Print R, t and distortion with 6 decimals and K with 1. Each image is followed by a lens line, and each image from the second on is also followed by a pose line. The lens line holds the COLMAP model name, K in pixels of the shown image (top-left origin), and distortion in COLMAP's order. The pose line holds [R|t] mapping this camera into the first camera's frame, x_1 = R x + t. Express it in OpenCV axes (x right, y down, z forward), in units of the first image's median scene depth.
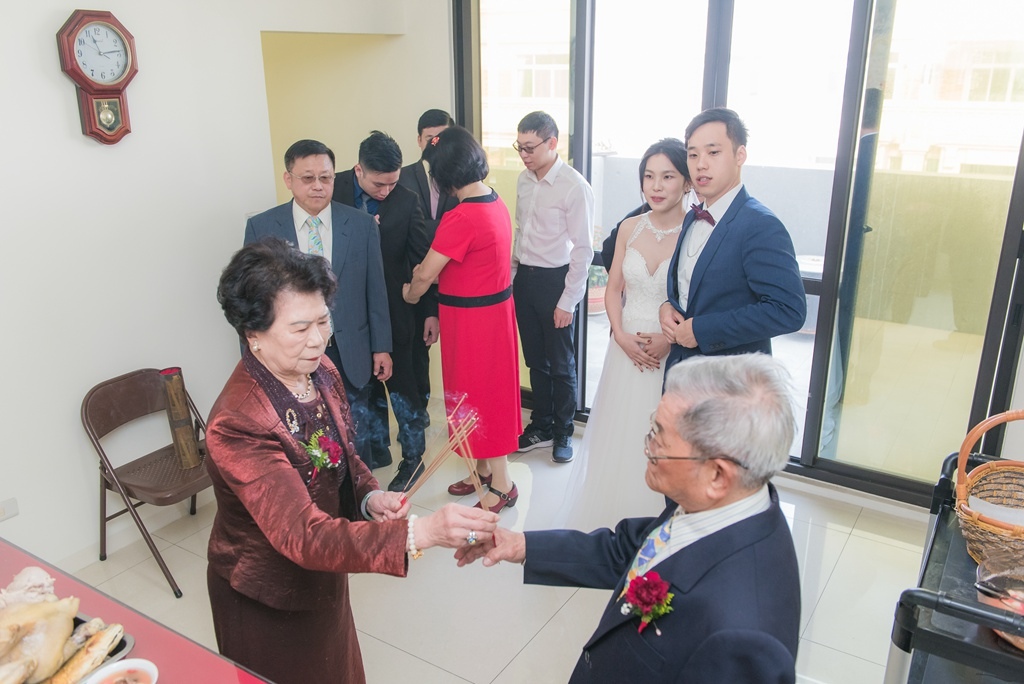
lens RADIAL K [[835.3, 0, 512.0], [0, 835.3, 342.0], [0, 0, 1]] dist [0.001287, -0.002928]
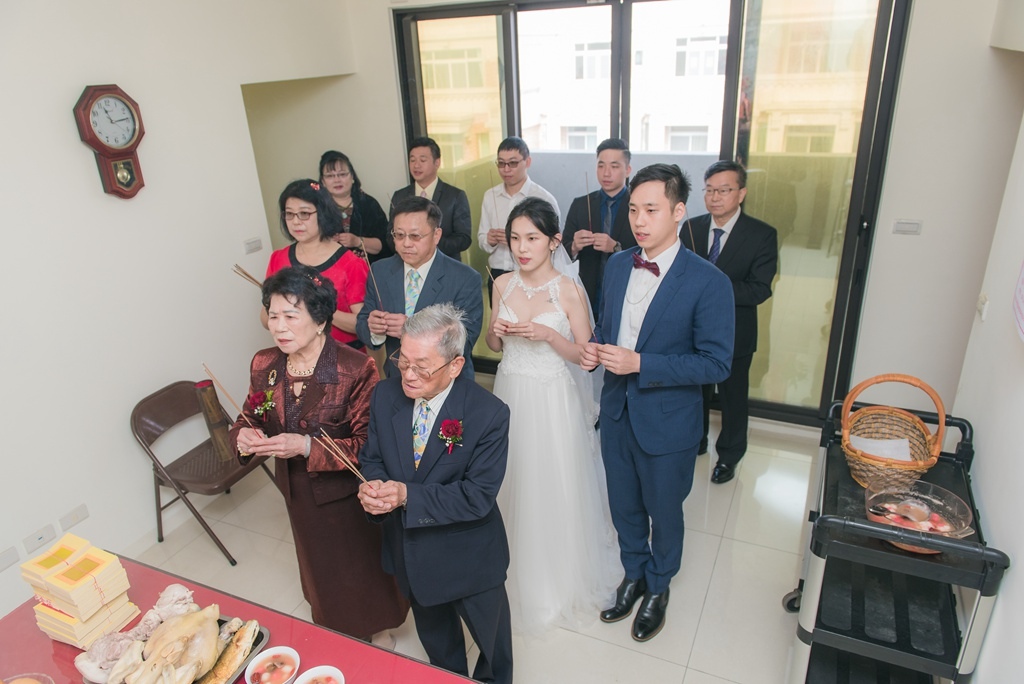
lens RADIAL K [[693.8, 0, 512.0], [0, 693.8, 342.0], [0, 0, 1]] dist [-0.003342, 0.004549]
pose [[0.989667, -0.093665, 0.108568, -0.074752], [0.085226, 0.993150, 0.079933, -0.069847], [-0.115311, -0.069854, 0.990870, -0.039097]]
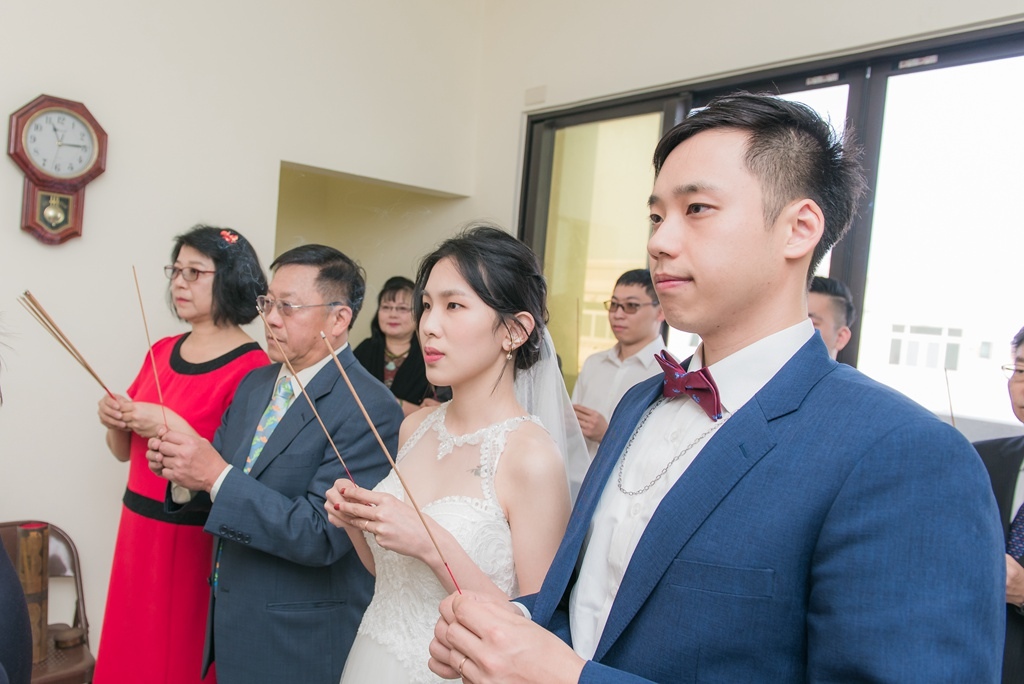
lens RADIAL K [[759.7, 0, 465.3], [0, 759.7, 328.0], [0, 0, 1]] dist [-0.000671, 0.001971]
pose [[0.948506, 0.084397, -0.305308, 0.170011], [-0.176223, 0.941519, -0.287208, -0.007686], [0.263214, 0.326221, 0.907909, 0.439288]]
